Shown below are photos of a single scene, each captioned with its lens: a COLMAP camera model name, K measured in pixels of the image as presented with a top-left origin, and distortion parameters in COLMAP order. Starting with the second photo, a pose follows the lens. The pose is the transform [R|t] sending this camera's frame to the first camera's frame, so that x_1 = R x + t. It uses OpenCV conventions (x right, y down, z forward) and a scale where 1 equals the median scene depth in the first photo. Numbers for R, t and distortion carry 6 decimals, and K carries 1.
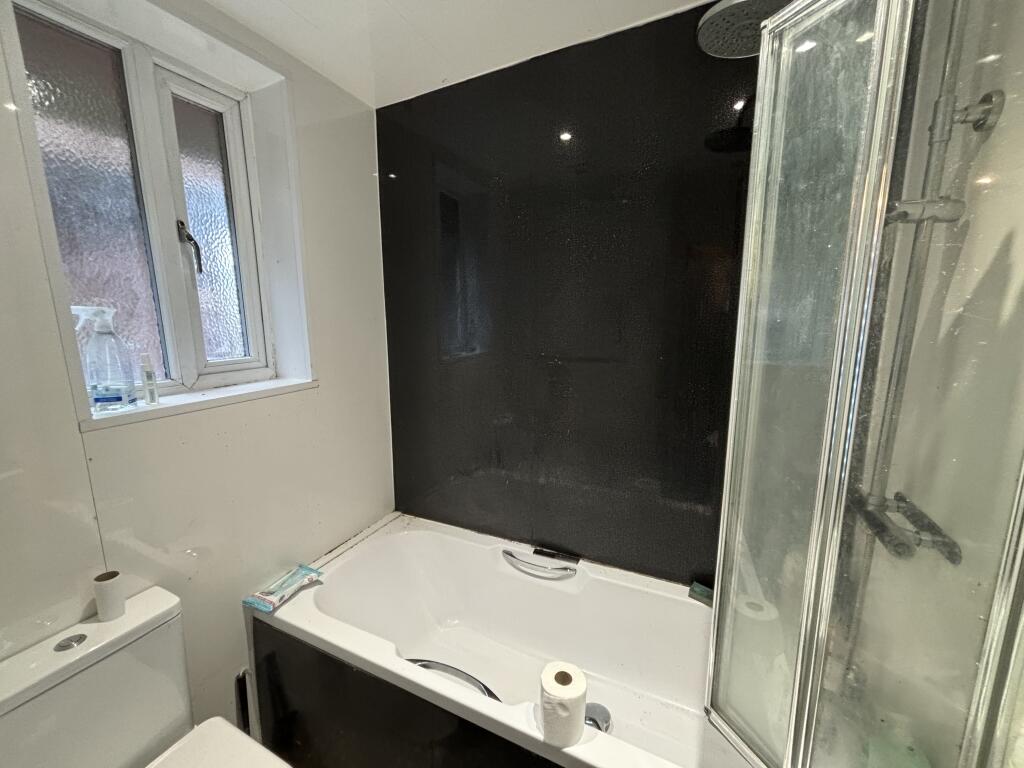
lens RADIAL K [[407.7, 0, 510.9], [0, 407.7, 384.4], [0, 0, 1]] dist [0.001199, -0.000032]
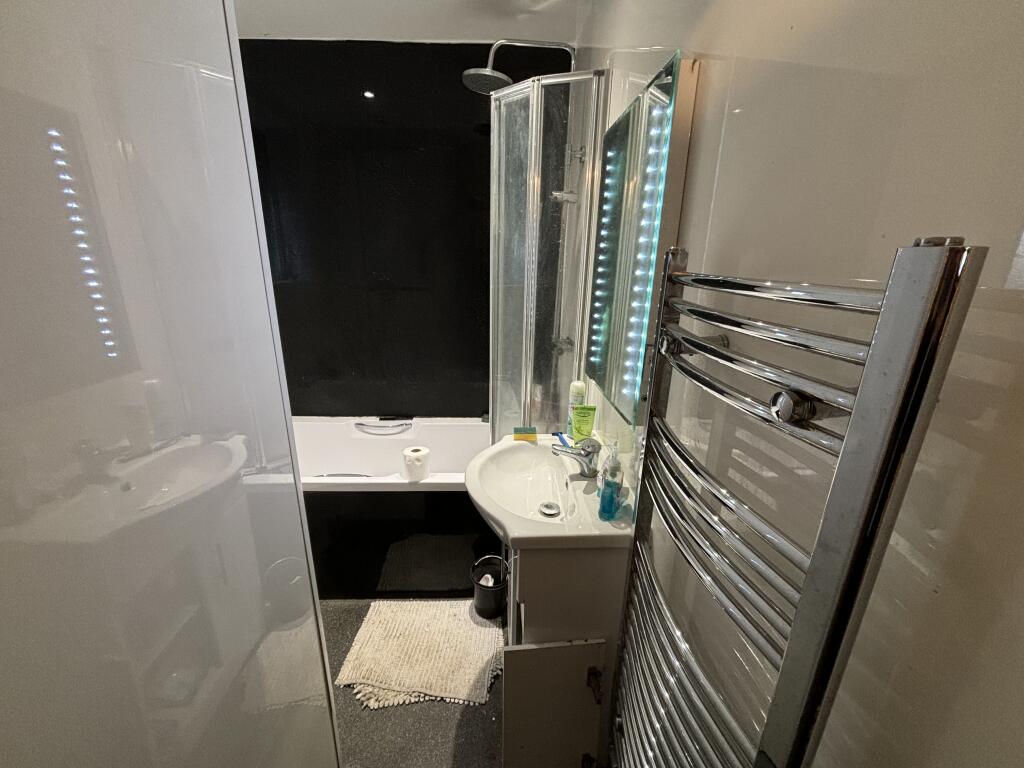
lens RADIAL K [[407.7, 0, 514.1], [0, 407.7, 384.5], [0, 0, 1]] dist [0.001199, -0.000032]
pose [[0.884122, -0.107670, 0.454683, -0.170347], [0.050205, 0.989346, 0.136656, 0.133287], [-0.464552, -0.097993, 0.880107, -0.464732]]
